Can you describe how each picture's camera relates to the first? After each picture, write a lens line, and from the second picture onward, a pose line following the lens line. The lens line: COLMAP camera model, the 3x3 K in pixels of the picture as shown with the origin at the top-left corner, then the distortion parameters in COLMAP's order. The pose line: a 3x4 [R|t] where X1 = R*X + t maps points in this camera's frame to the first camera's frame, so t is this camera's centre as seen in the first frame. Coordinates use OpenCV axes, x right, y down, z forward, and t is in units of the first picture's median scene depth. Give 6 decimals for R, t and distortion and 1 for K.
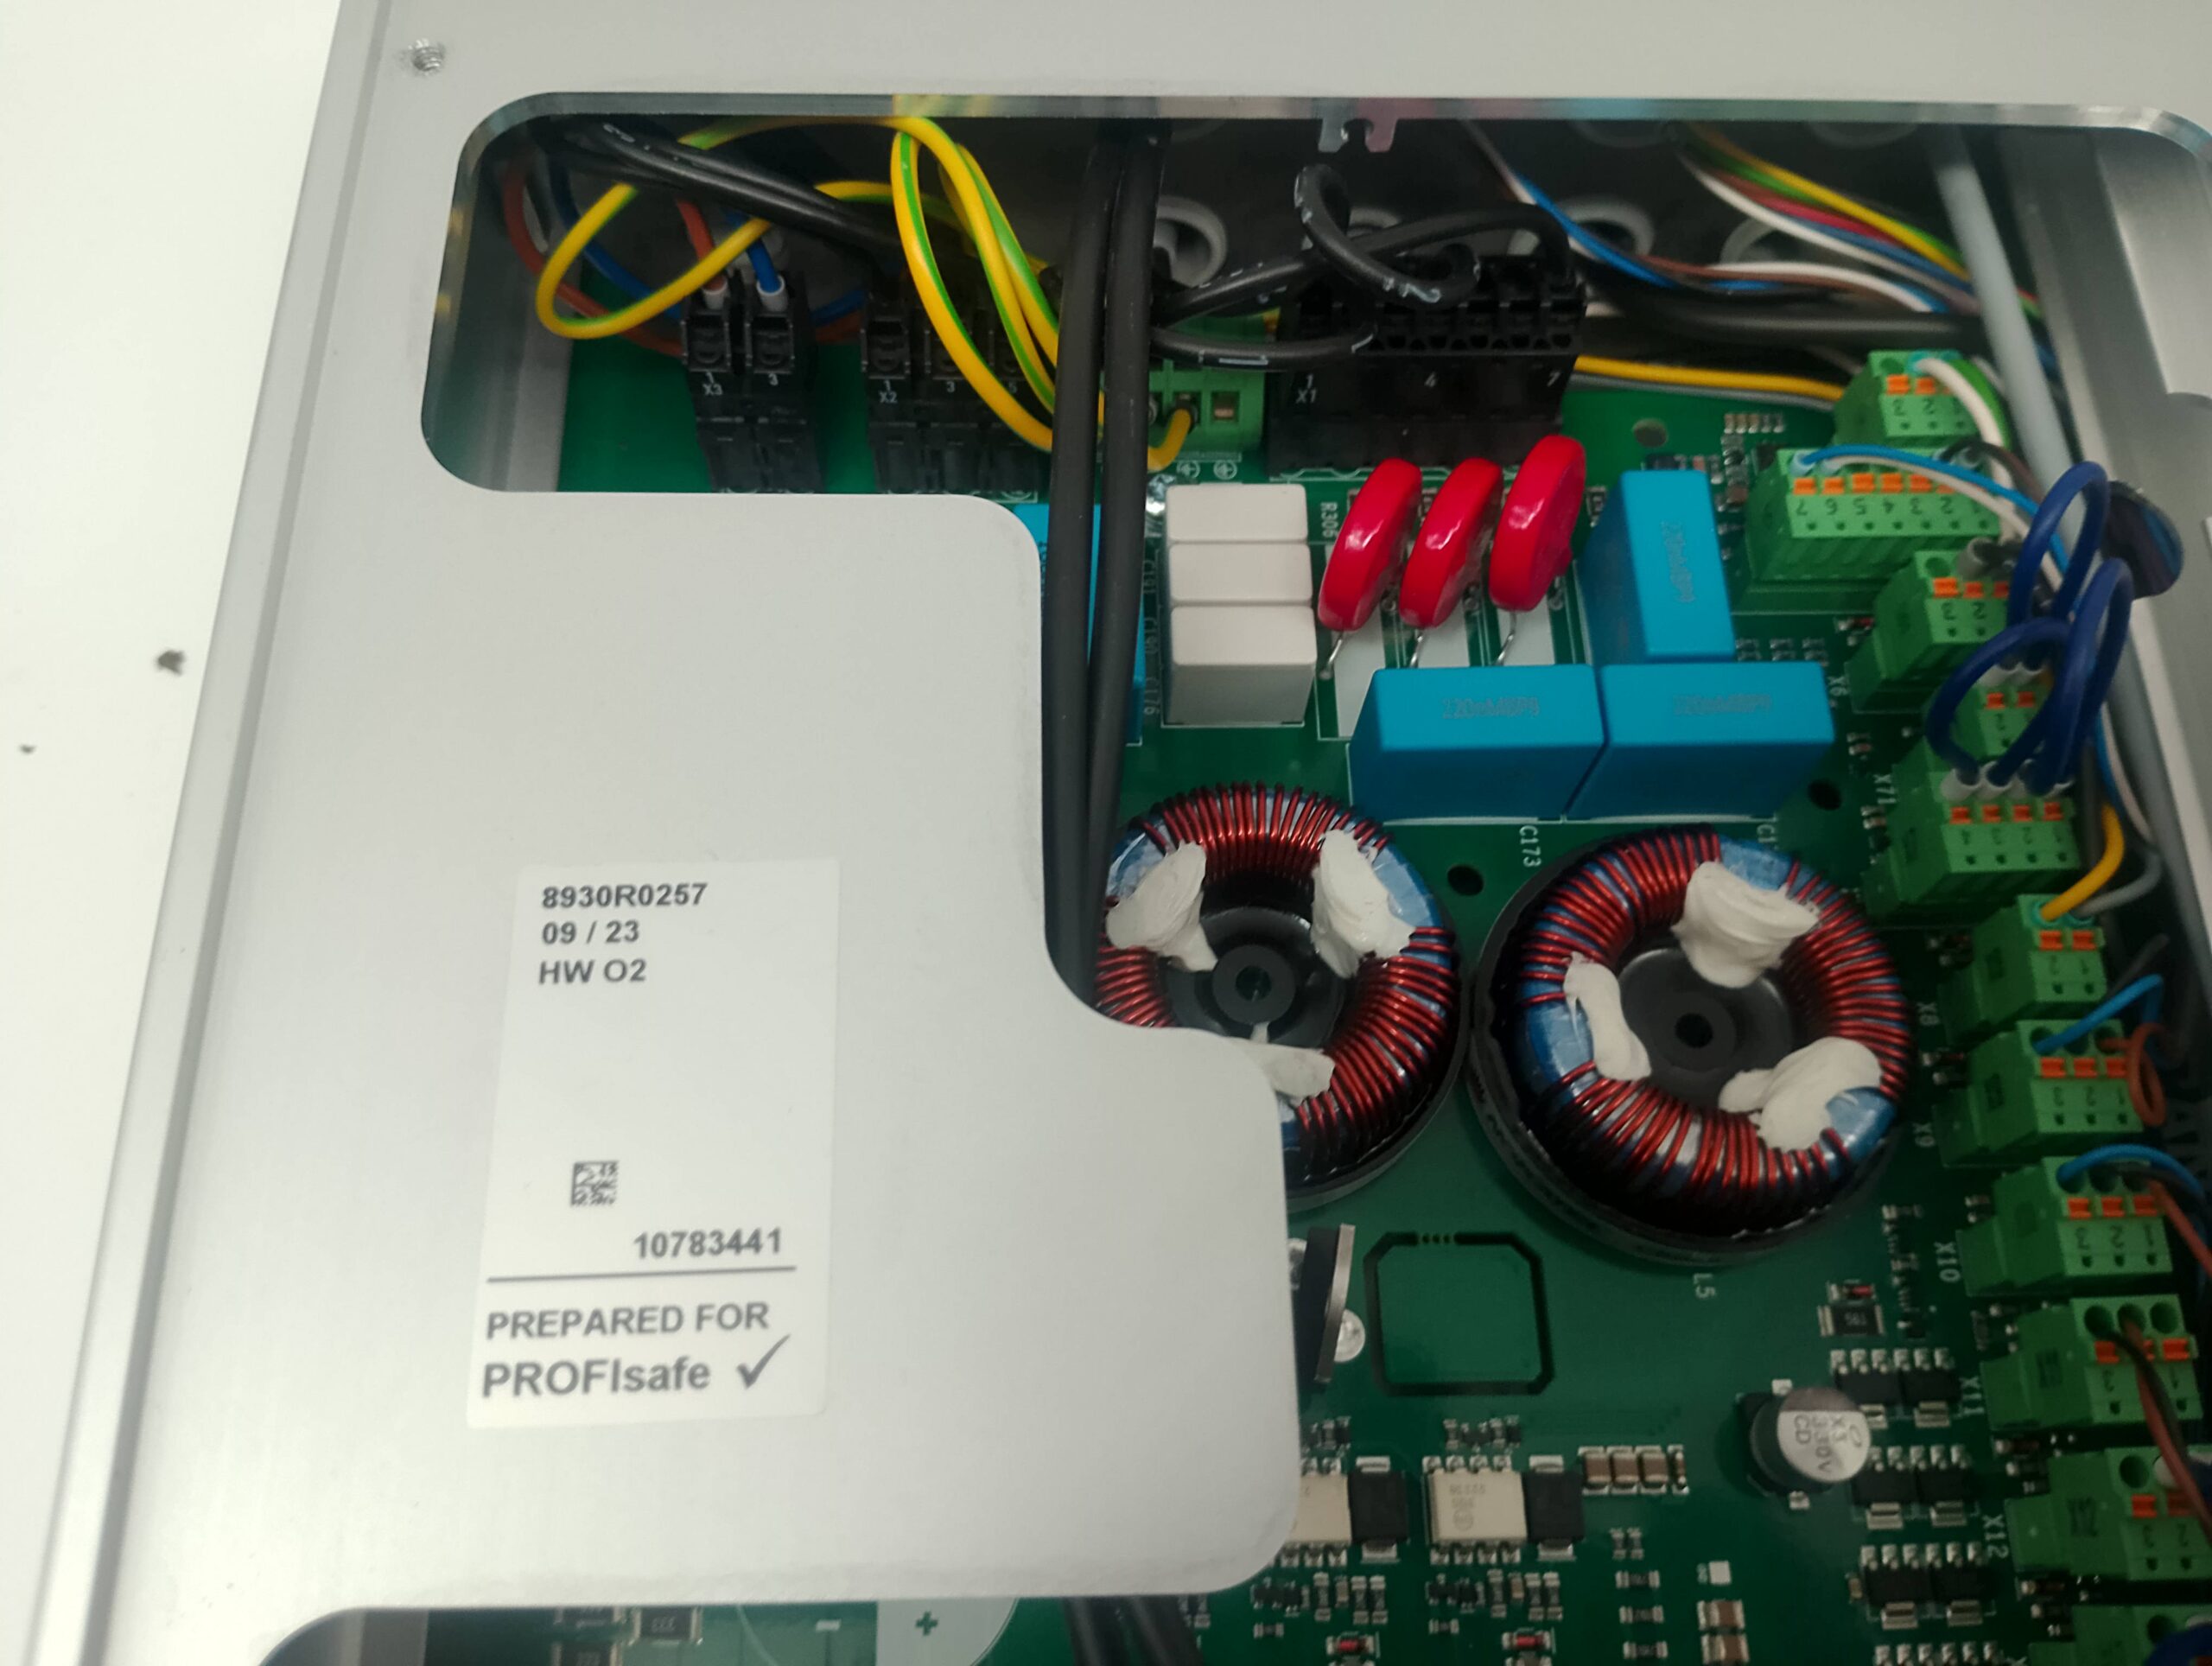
lens RADIAL K [[1852.3, 0, 1098.4], [0, 1852.3, 824.3], [0, 0, 1]] dist [0.127455, -0.286140]
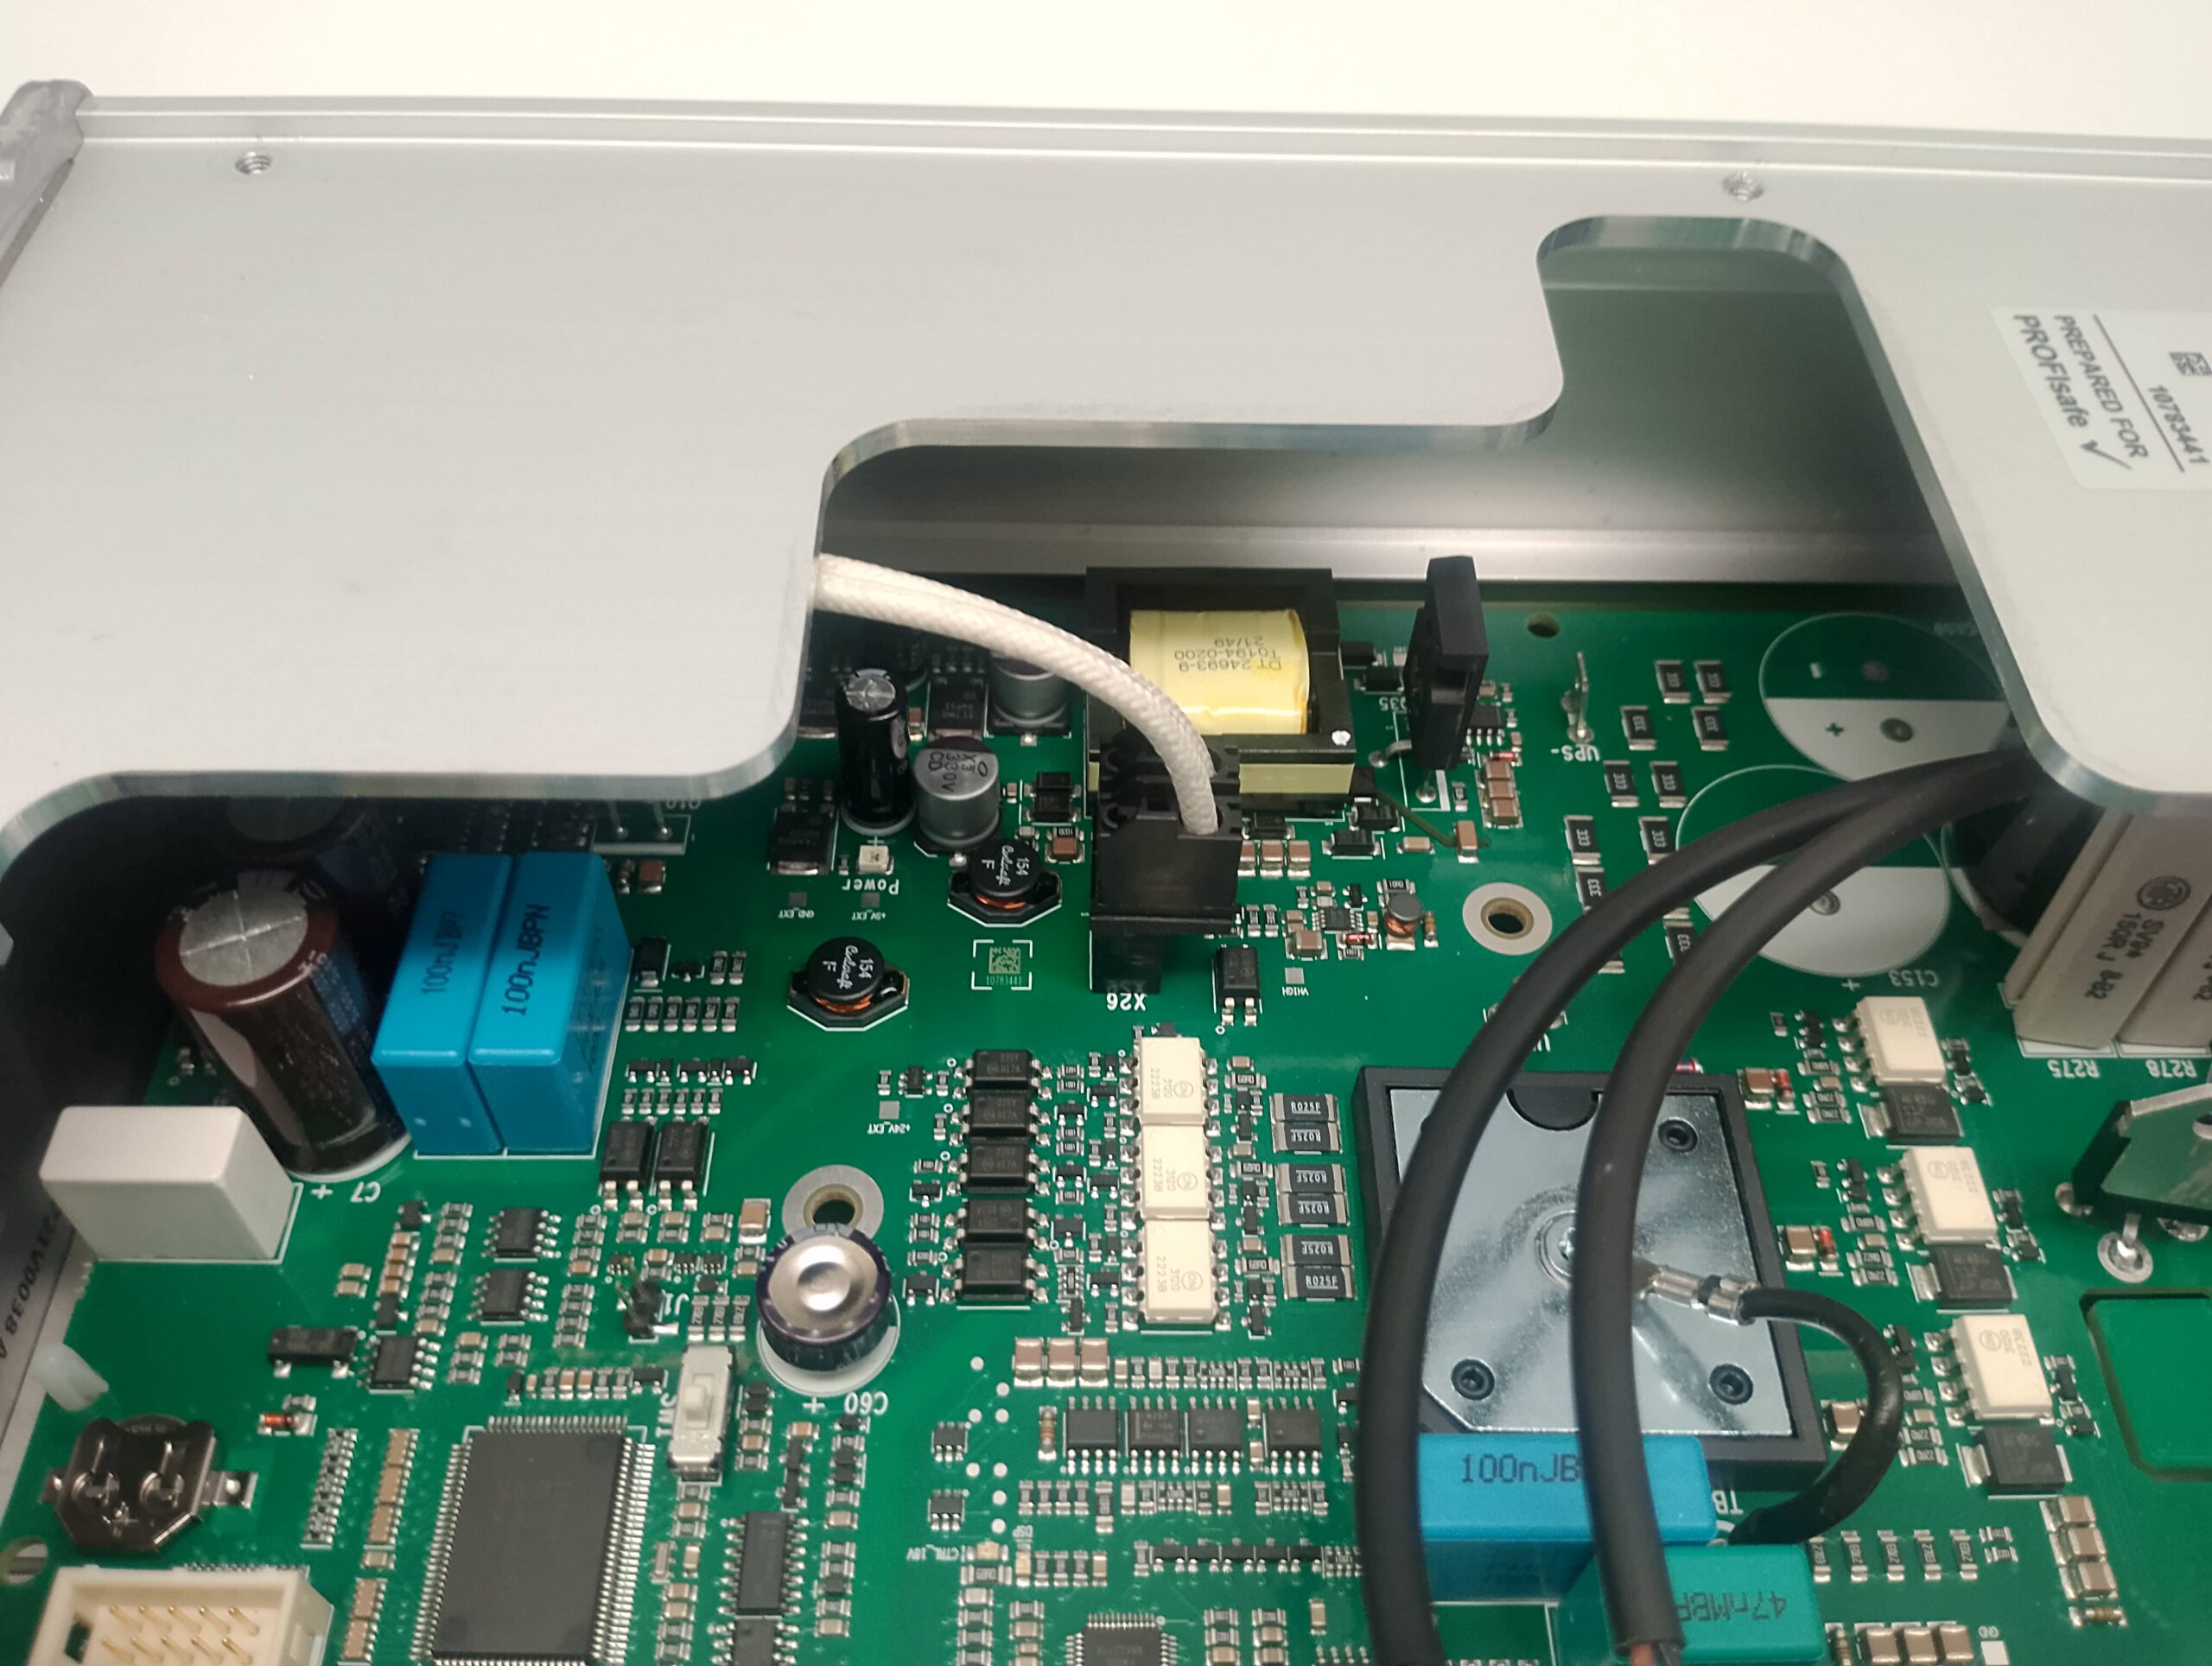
lens RADIAL K [[1852.3, 0, 1104.4], [0, 1852.3, 821.9], [0, 0, 1]] dist [0.127455, -0.286140]
pose [[-0.010825, 0.764314, -0.644754, 0.719125], [-0.927443, 0.233368, 0.292213, 0.535380], [0.373807, 0.601136, 0.706331, 0.041220]]
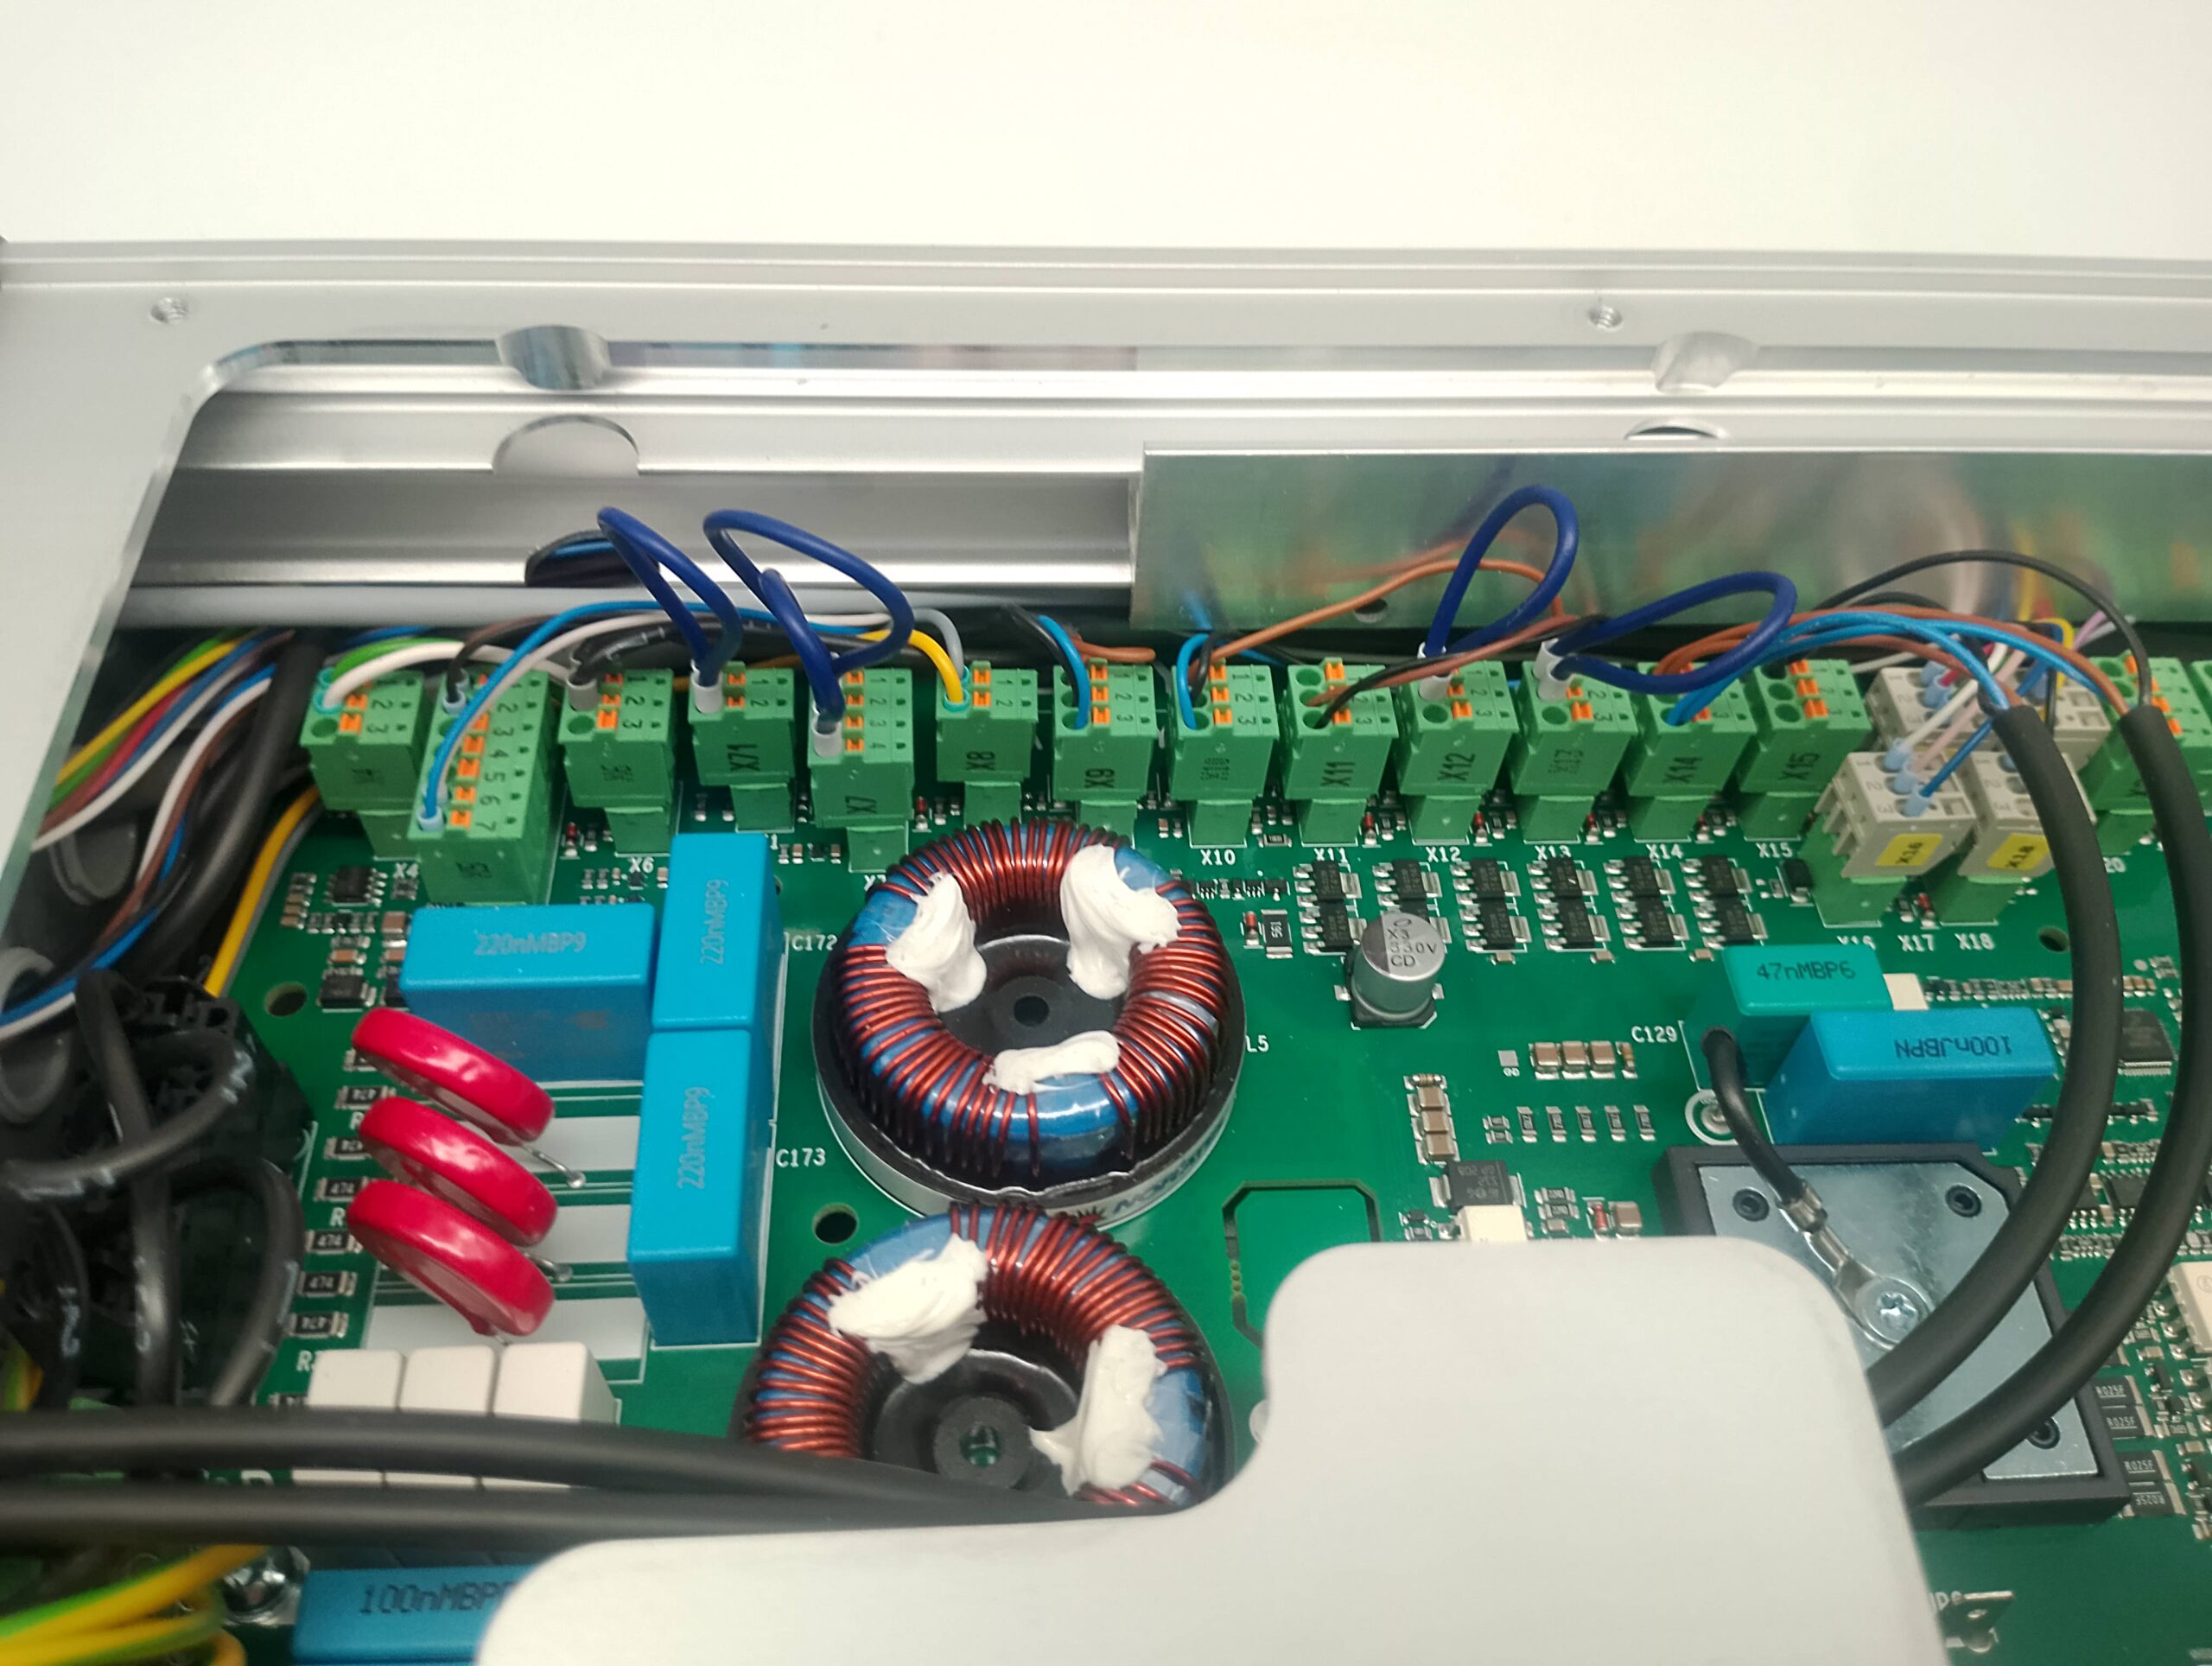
lens RADIAL K [[1875.7, 0, 1108.5], [0, 1875.7, 806.7], [0, 0, 1]] dist [0.090983, -0.211662]
pose [[-0.035905, -0.793288, 0.607787, -0.280589], [0.897030, 0.242497, 0.369502, -0.334617], [-0.440508, 0.558471, 0.702896, 0.271962]]
